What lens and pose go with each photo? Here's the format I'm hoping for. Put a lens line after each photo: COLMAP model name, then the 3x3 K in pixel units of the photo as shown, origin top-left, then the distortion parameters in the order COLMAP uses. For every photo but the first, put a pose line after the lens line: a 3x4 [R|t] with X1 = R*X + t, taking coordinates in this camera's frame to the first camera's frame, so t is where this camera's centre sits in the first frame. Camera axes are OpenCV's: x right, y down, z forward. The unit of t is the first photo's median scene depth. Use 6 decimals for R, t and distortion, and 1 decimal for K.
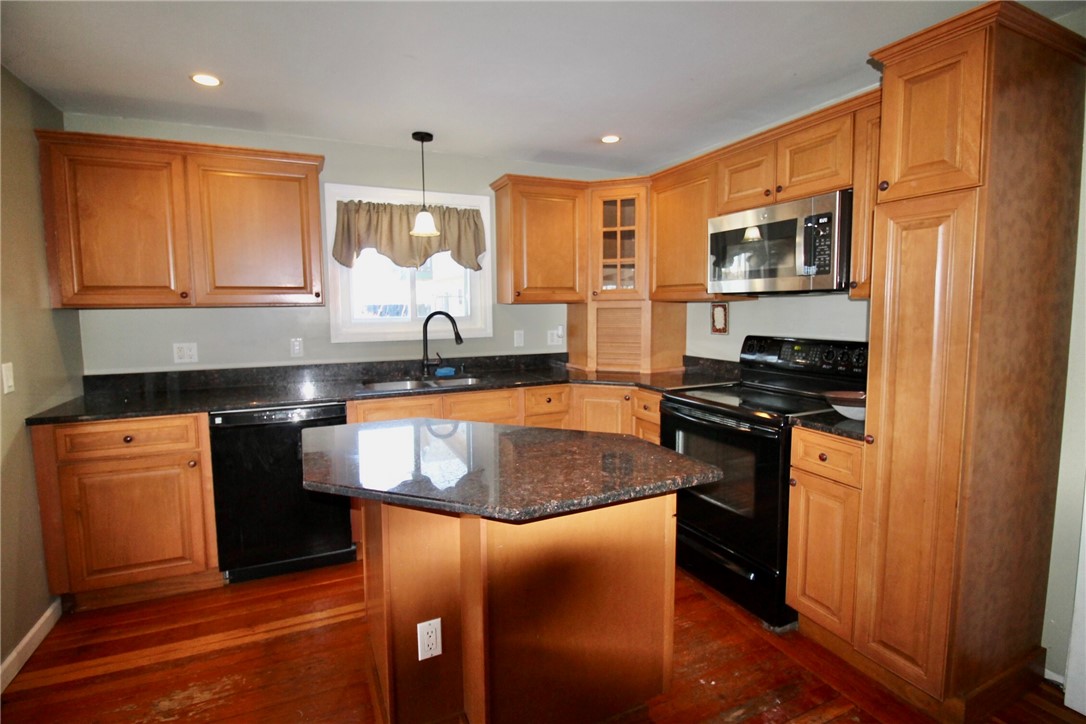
lens RADIAL K [[525.8, 0, 537.4], [0, 525.8, 361.0], [0, 0, 1]] dist [-0.001677, -0.000150]
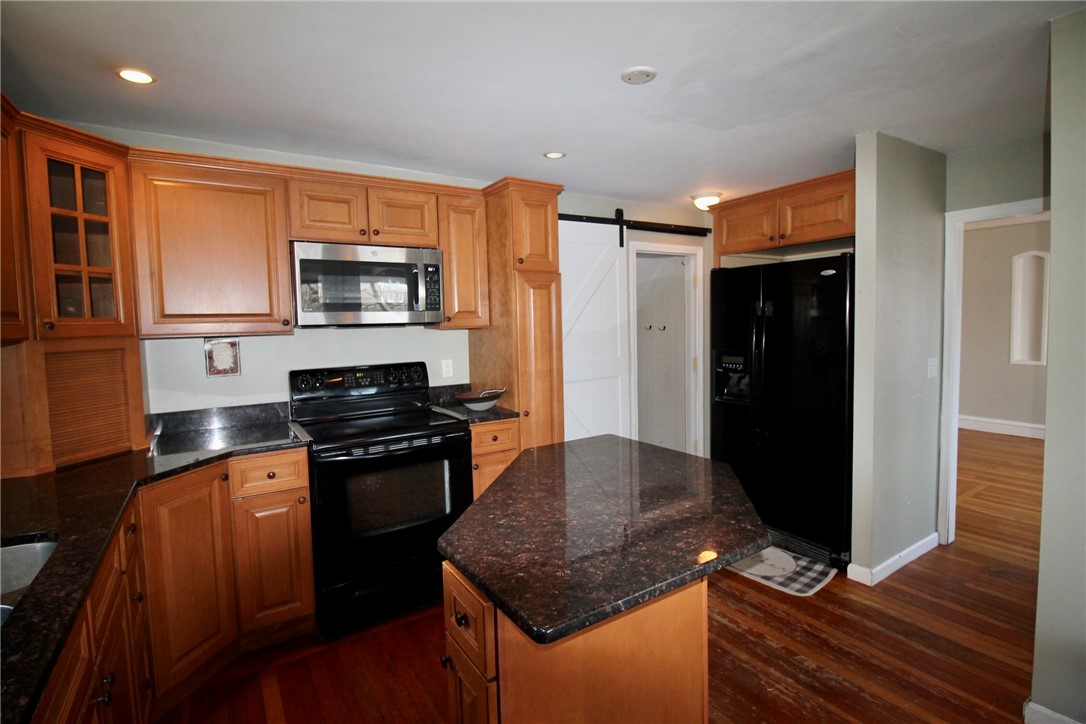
lens RADIAL K [[525.8, 0, 538.9], [0, 525.8, 357.4], [0, 0, 1]] dist [-0.001677, -0.000150]
pose [[-0.133108, -0.044669, 0.990094, -0.576632], [0.138166, 0.988393, 0.063167, -0.070554], [-0.981424, 0.145205, -0.125392, 0.687179]]
